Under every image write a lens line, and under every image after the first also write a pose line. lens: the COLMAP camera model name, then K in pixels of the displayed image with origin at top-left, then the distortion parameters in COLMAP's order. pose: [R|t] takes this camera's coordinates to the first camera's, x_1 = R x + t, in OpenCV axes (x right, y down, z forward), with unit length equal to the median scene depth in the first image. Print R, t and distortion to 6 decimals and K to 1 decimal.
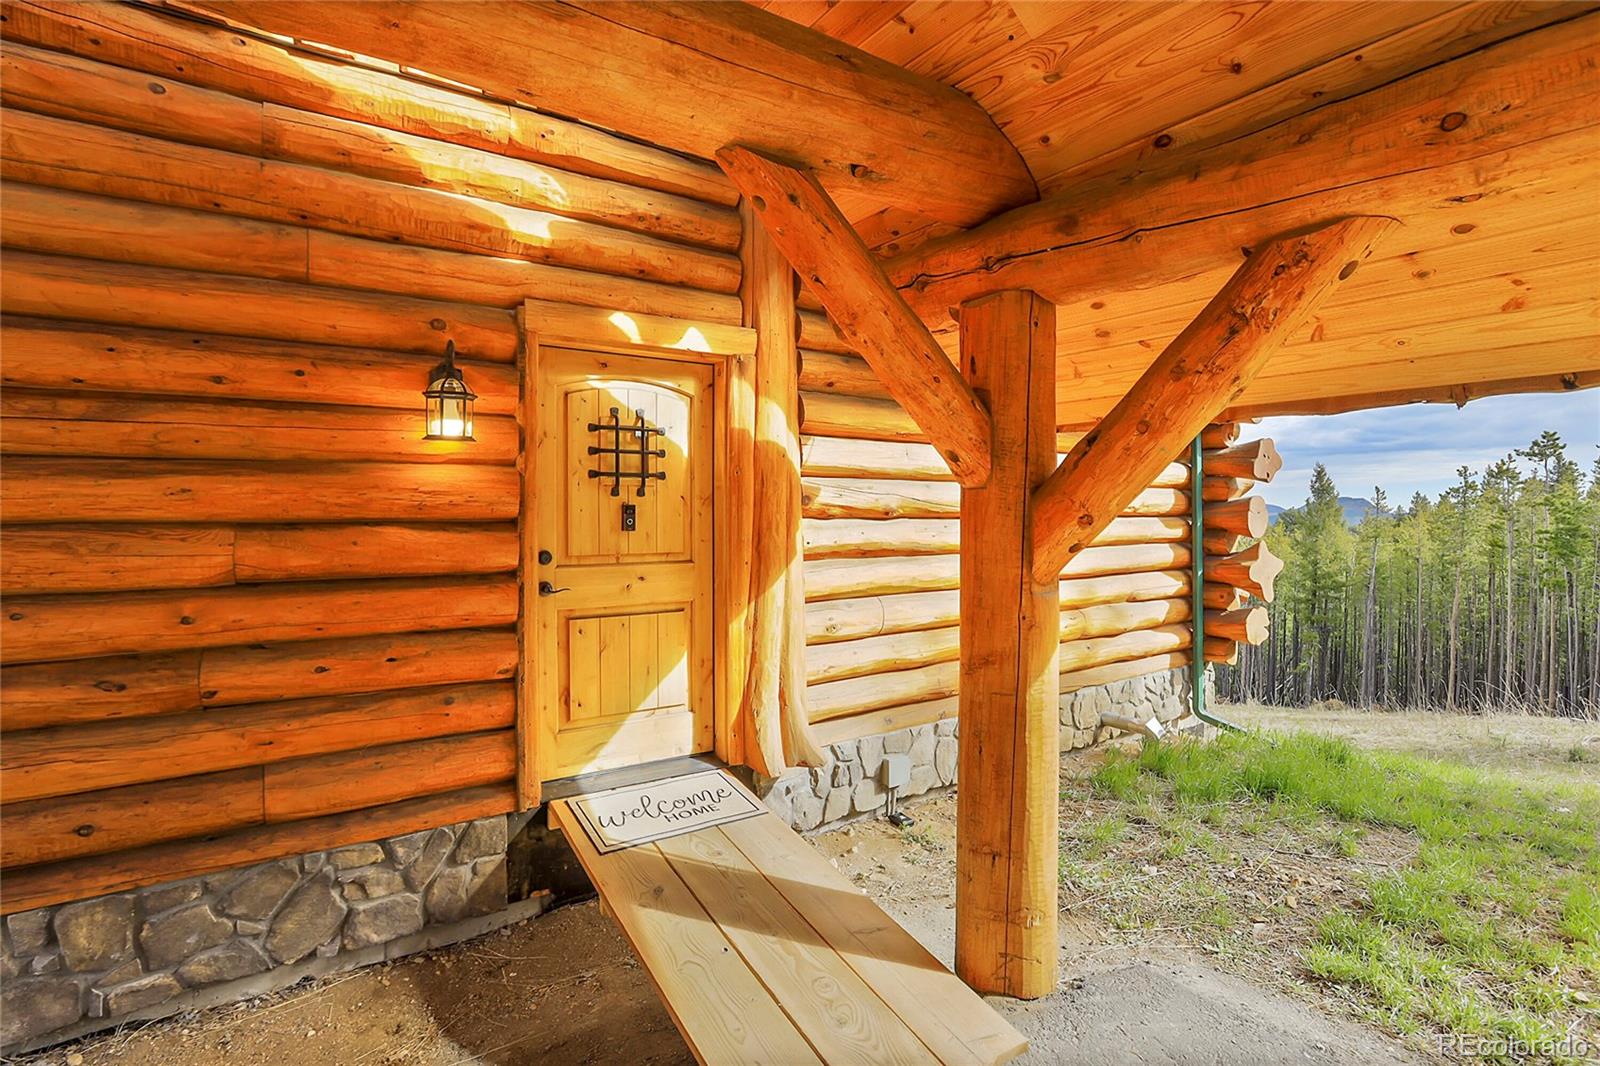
lens RADIAL K [[738.4, 0, 809.8], [0, 738.4, 524.4], [0, 0, 1]] dist [-0.052617, 0.019470]
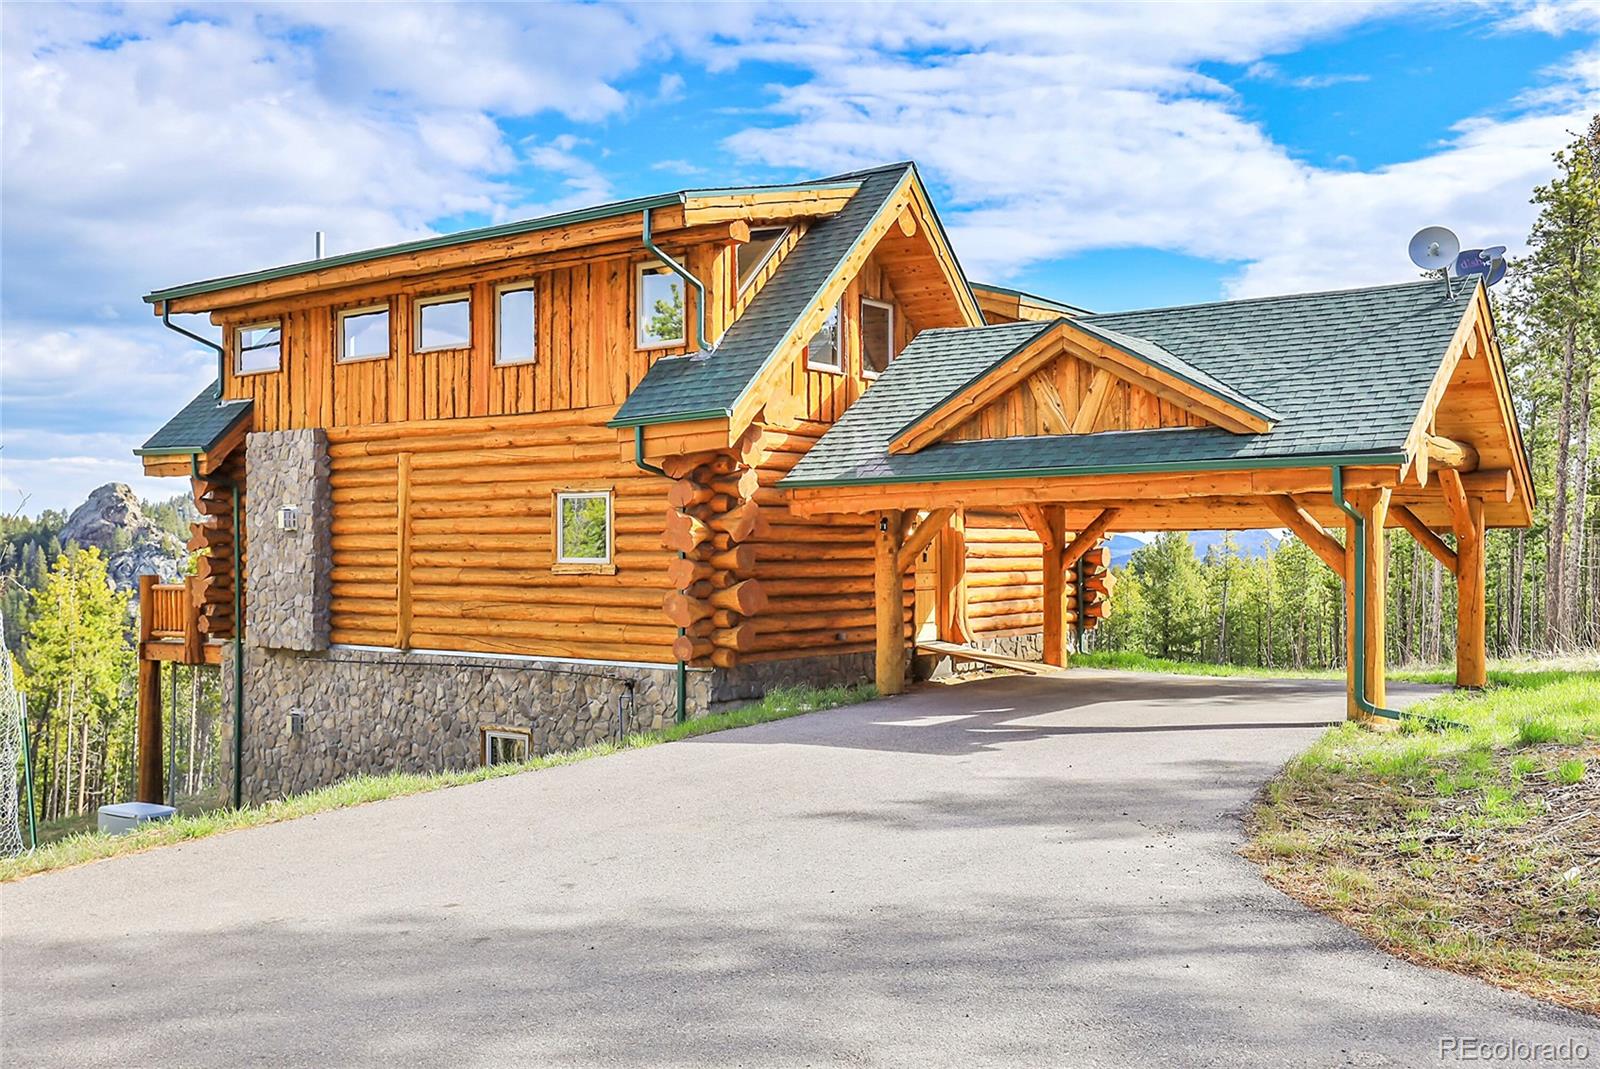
lens RADIAL K [[1479.6, 0, 800.0], [0, 1479.6, 534.5], [0, 0, 1]] dist [-0.005051, -0.000778]
pose [[0.938902, 0.002438, 0.344176, -1.684181], [0.006835, 0.999646, -0.025728, 0.028568], [-0.344117, 0.026508, 0.938553, -2.709412]]
